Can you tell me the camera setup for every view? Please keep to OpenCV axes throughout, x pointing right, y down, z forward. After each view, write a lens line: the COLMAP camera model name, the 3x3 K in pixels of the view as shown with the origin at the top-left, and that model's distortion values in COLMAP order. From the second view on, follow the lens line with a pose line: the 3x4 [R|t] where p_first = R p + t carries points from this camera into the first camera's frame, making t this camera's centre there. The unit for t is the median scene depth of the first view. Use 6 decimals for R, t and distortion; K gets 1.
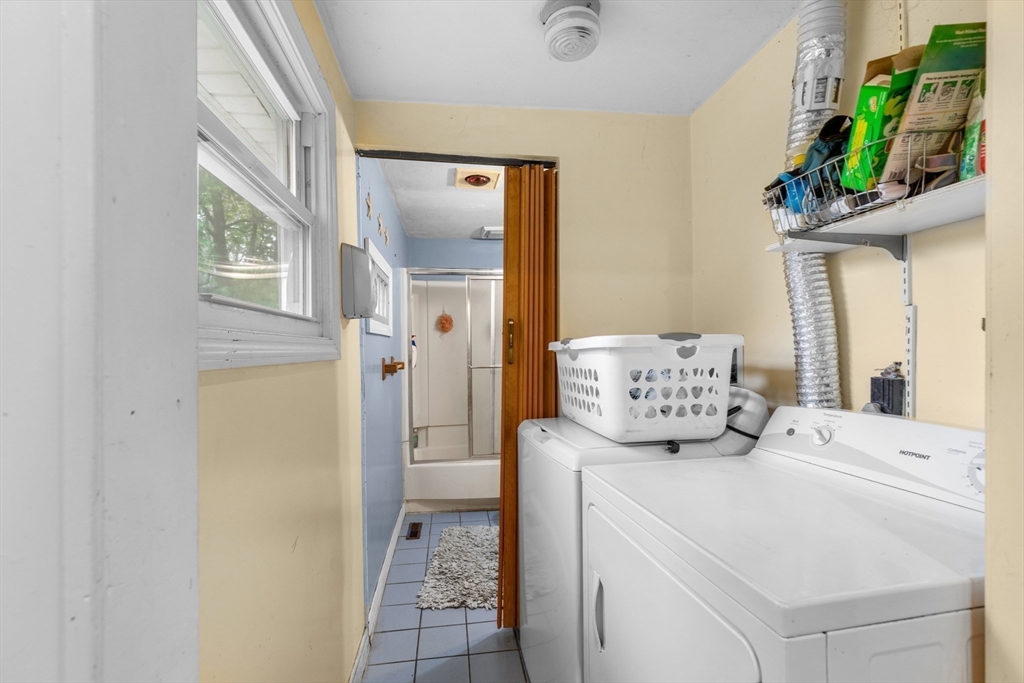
lens RADIAL K [[470.6, 0, 539.4], [0, 470.6, 352.9], [0, 0, 1]] dist [0.002812, -0.000436]
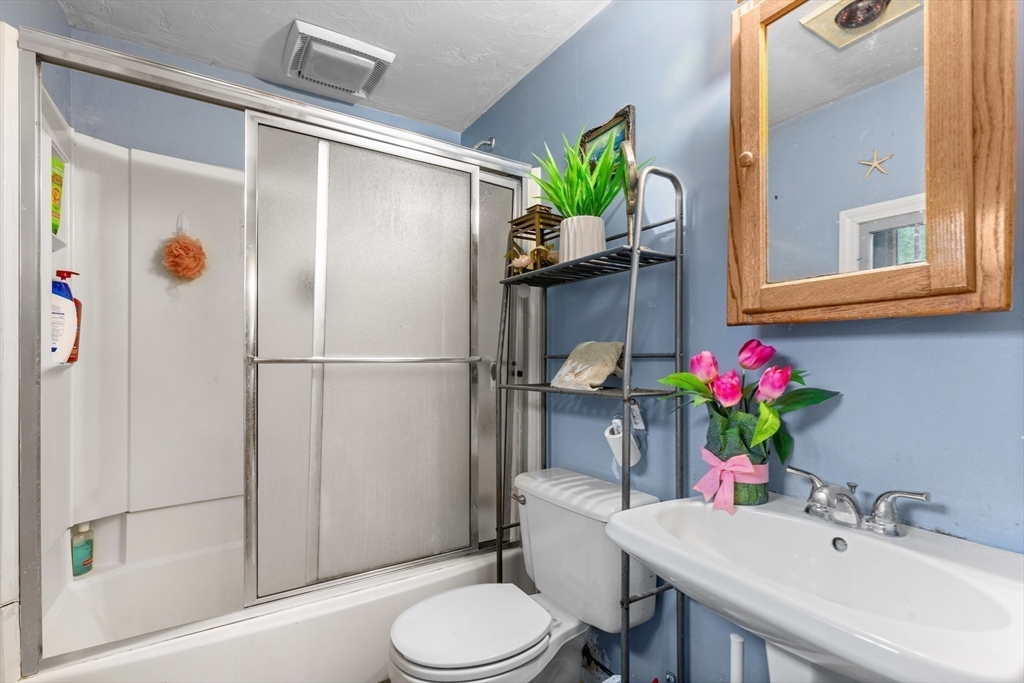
lens RADIAL K [[470.6, 0, 533.9], [0, 470.6, 358.2], [0, 0, 1]] dist [0.002812, -0.000436]
pose [[0.920454, 0.010457, 0.390710, -0.077662], [-0.007178, 0.999926, -0.009850, 0.026889], [-0.390784, 0.006262, 0.920461, 0.500852]]
